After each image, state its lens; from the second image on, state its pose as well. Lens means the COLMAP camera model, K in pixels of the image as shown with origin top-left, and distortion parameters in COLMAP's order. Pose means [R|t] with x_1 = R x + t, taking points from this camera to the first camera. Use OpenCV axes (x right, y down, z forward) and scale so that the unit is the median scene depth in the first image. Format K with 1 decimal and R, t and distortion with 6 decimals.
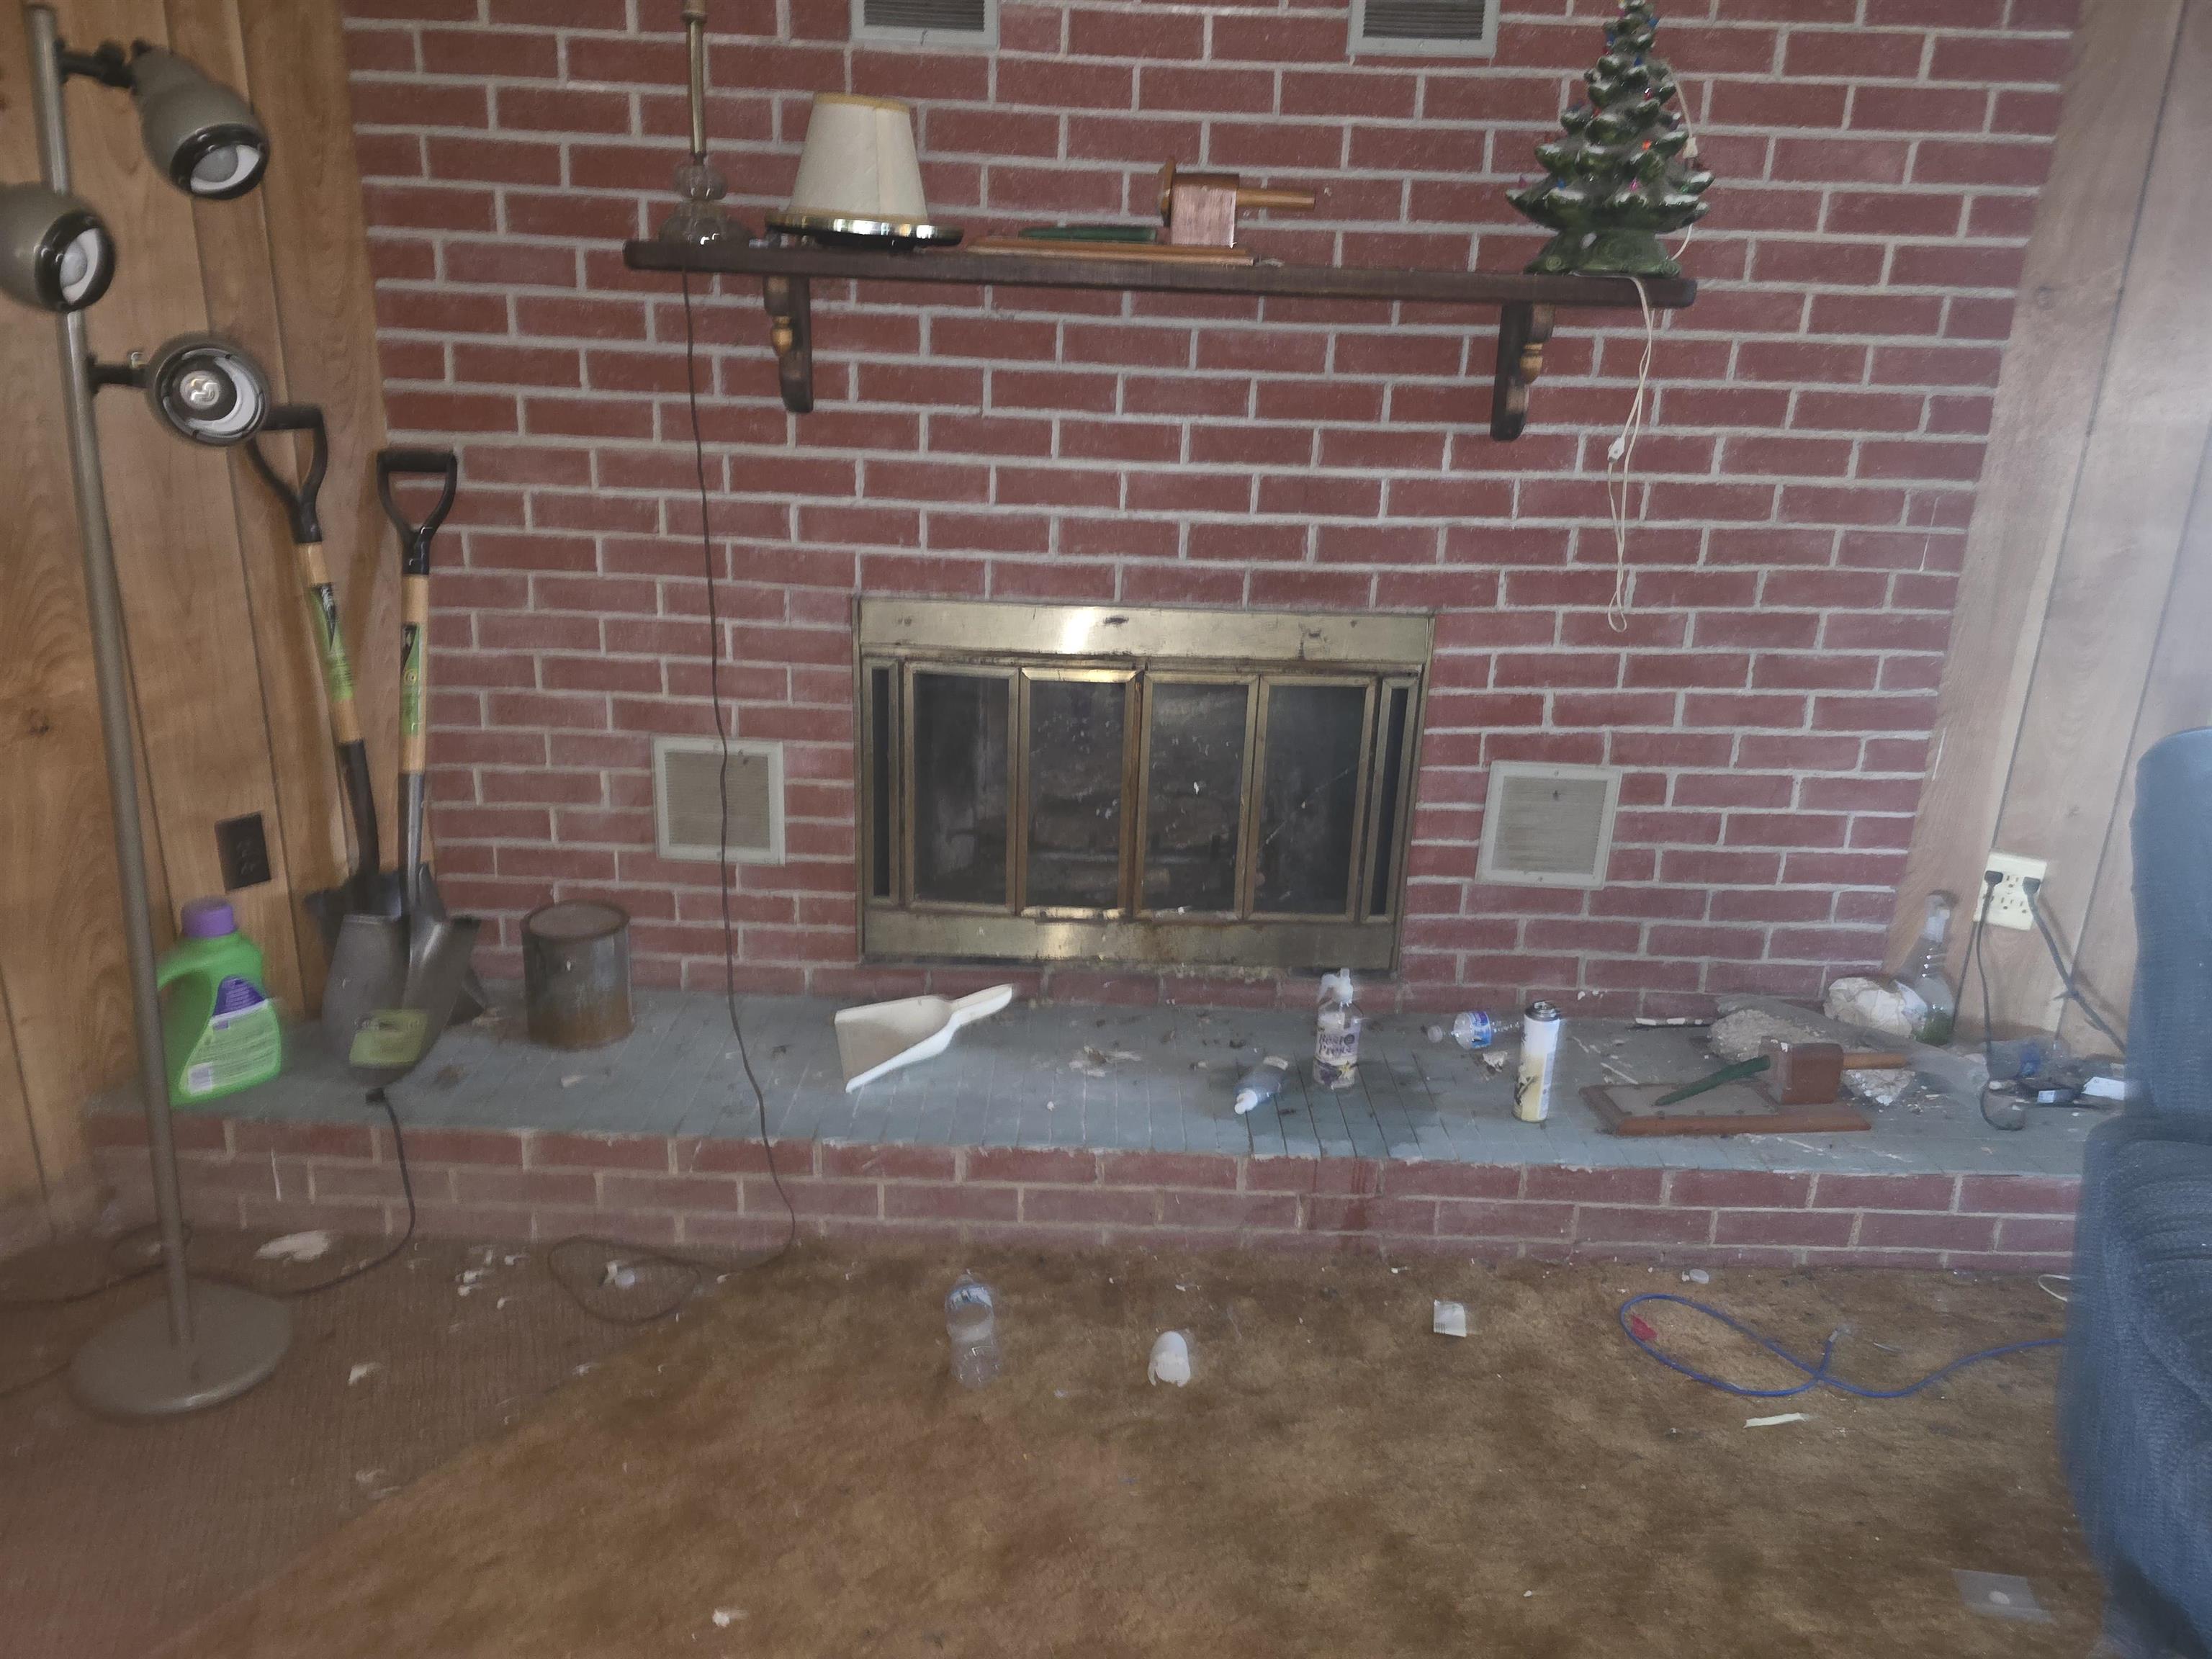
lens RADIAL K [[1518.7, 0, 1065.3], [0, 1518.7, 833.1], [0, 0, 1]] dist [0.074795, -0.094551]
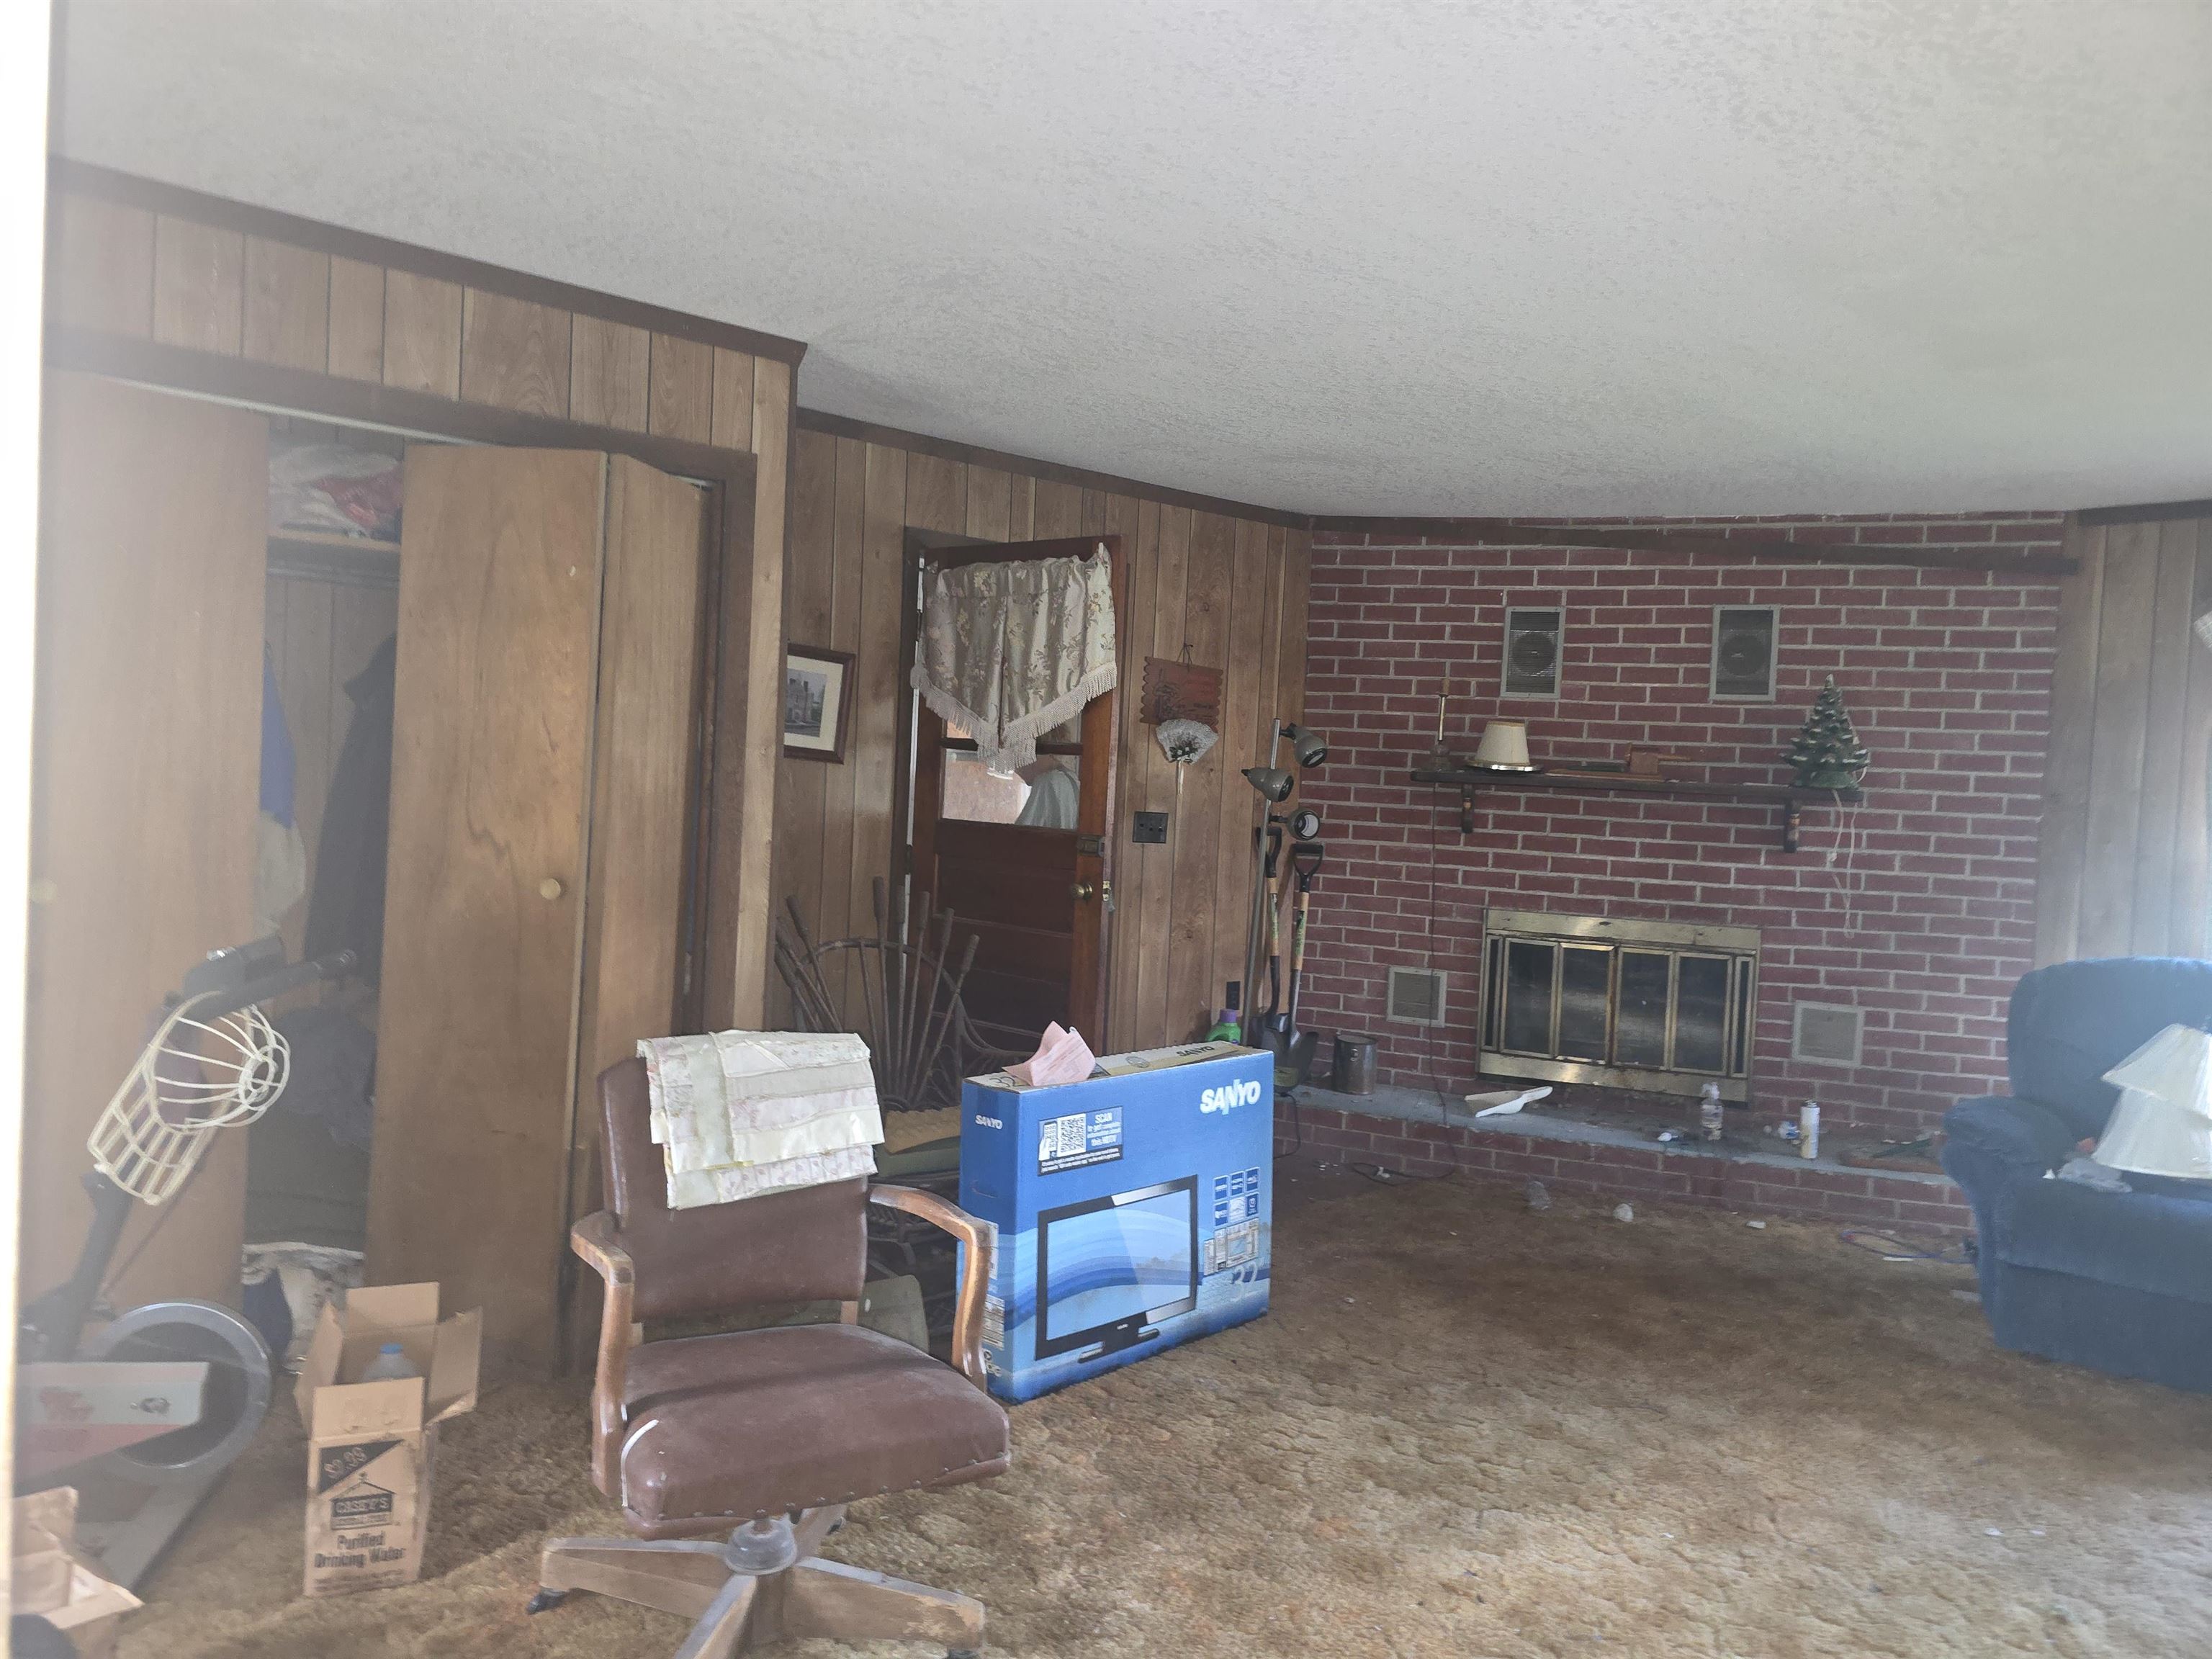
lens RADIAL K [[1518.7, 0, 1065.3], [0, 1518.7, 833.1], [0, 0, 1]] dist [0.074795, -0.094551]
pose [[0.950890, 0.025736, -0.308458, -0.031360], [-0.105295, 0.964000, -0.244165, 0.379679], [0.291069, 0.264653, 0.919368, -1.397189]]
